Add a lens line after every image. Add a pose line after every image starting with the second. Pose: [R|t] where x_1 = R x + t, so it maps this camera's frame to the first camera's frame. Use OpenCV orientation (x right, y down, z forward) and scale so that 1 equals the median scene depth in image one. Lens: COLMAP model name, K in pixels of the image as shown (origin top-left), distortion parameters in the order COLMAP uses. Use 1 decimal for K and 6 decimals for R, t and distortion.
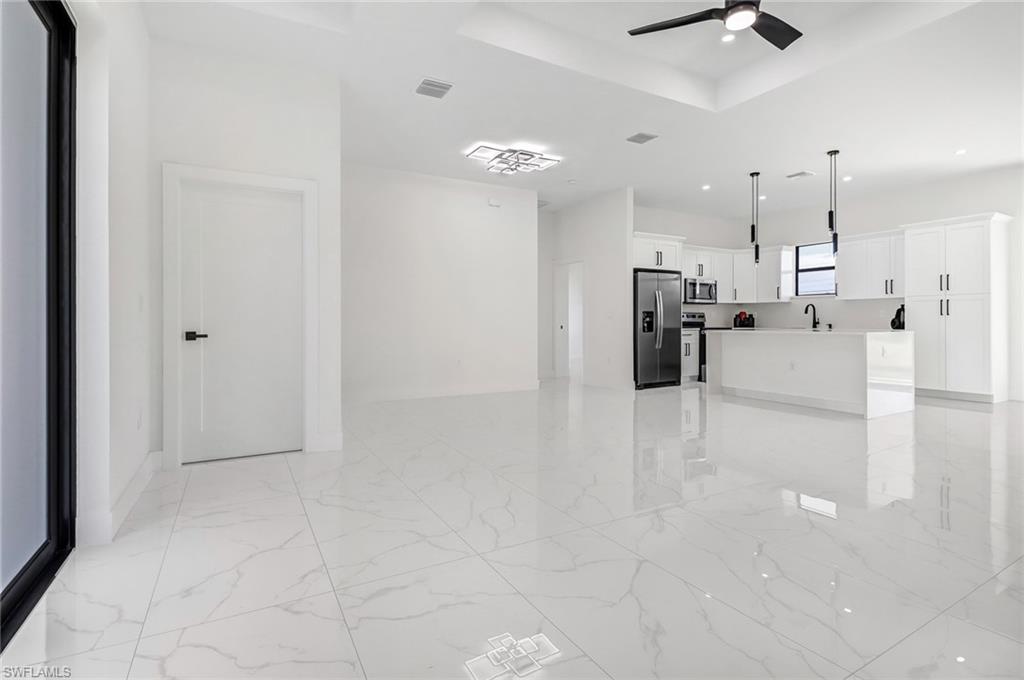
lens RADIAL K [[485.7, 0, 505.0], [0, 485.7, 316.9], [0, 0, 1]] dist [0.001120, -0.006639]
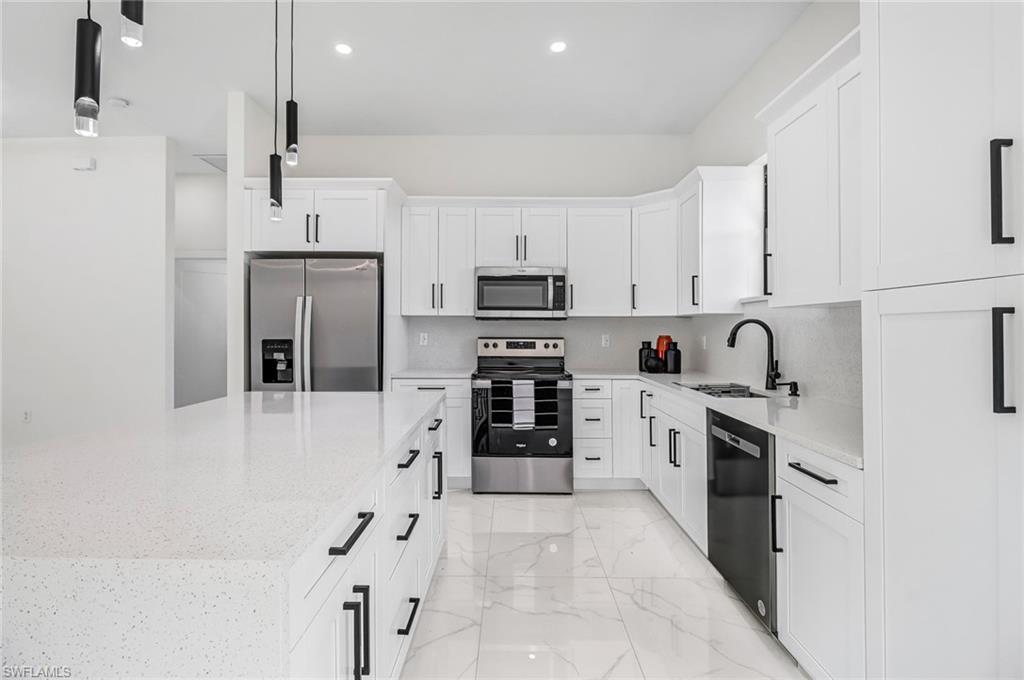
lens RADIAL K [[485.7, 0, 505.0], [0, 485.7, 320.9], [0, 0, 1]] dist [0.001120, -0.006639]
pose [[0.871900, -0.002124, -0.489680, 0.691707], [-0.000241, 0.999989, -0.004766, -0.025970], [0.489684, 0.004274, 0.871889, 0.651091]]
